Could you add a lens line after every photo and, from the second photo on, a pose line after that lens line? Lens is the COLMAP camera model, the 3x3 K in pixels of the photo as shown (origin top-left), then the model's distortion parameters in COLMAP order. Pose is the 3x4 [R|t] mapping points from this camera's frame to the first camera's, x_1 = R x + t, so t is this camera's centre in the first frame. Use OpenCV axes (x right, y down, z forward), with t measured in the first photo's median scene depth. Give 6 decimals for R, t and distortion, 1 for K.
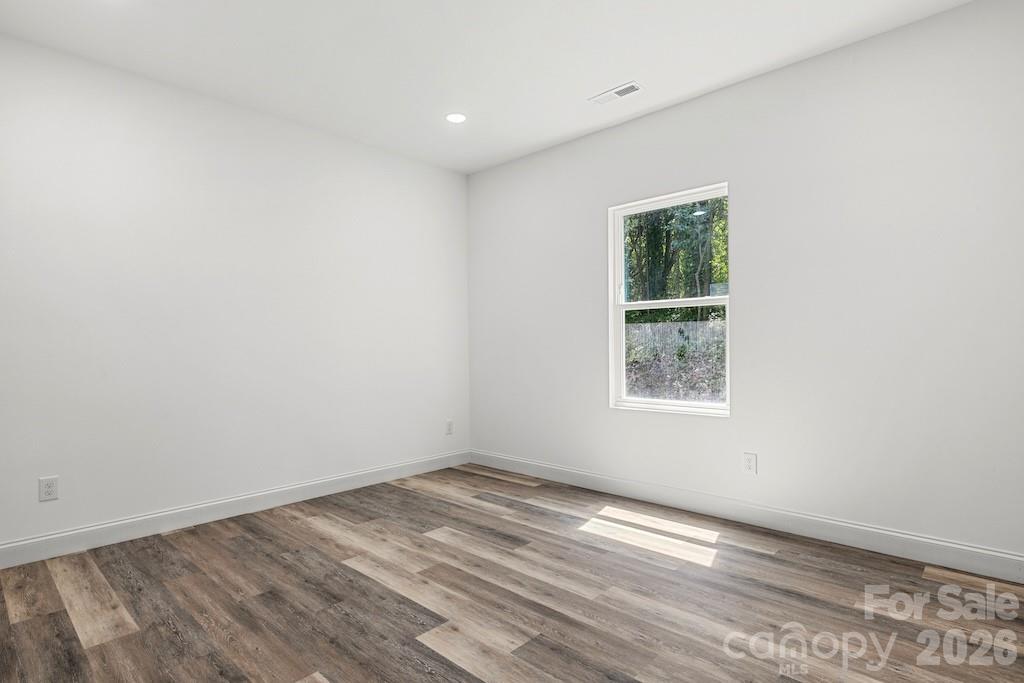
lens RADIAL K [[529.3, 0, 506.2], [0, 529.3, 339.9], [0, 0, 1]] dist [-0.001905, -0.000442]
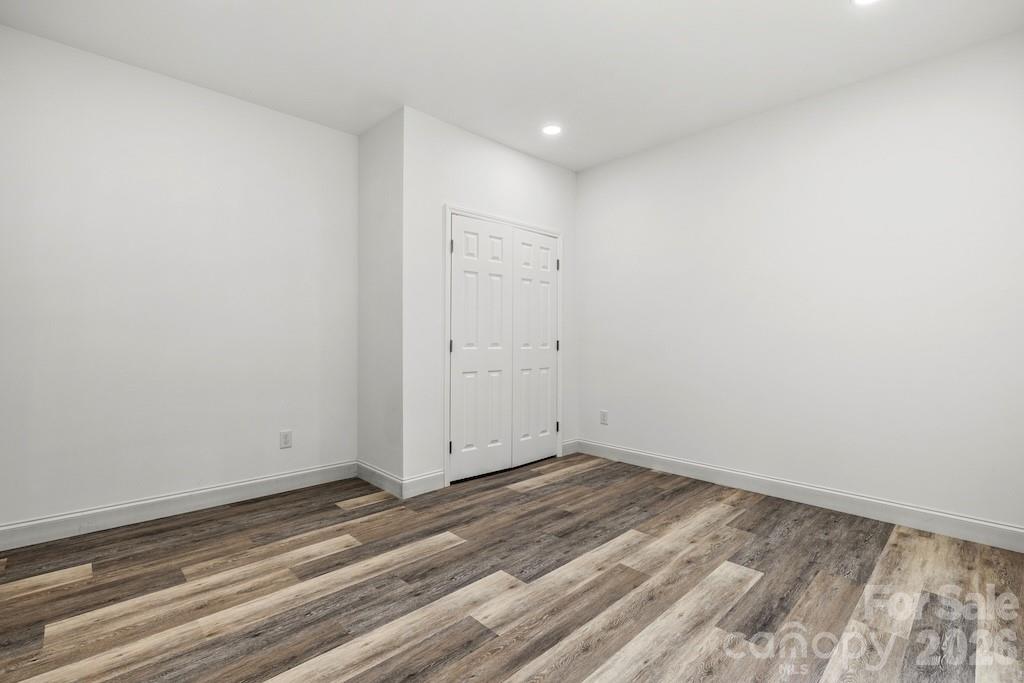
lens RADIAL K [[448.4, 0, 507.6], [0, 448.4, 336.4], [0, 0, 1]] dist [-0.001532, 0.000307]
pose [[-0.042617, 0.008205, -0.999058, 0.629398], [0.009819, 0.999921, 0.007793, -0.003677], [0.999043, -0.009477, -0.042694, 0.748486]]
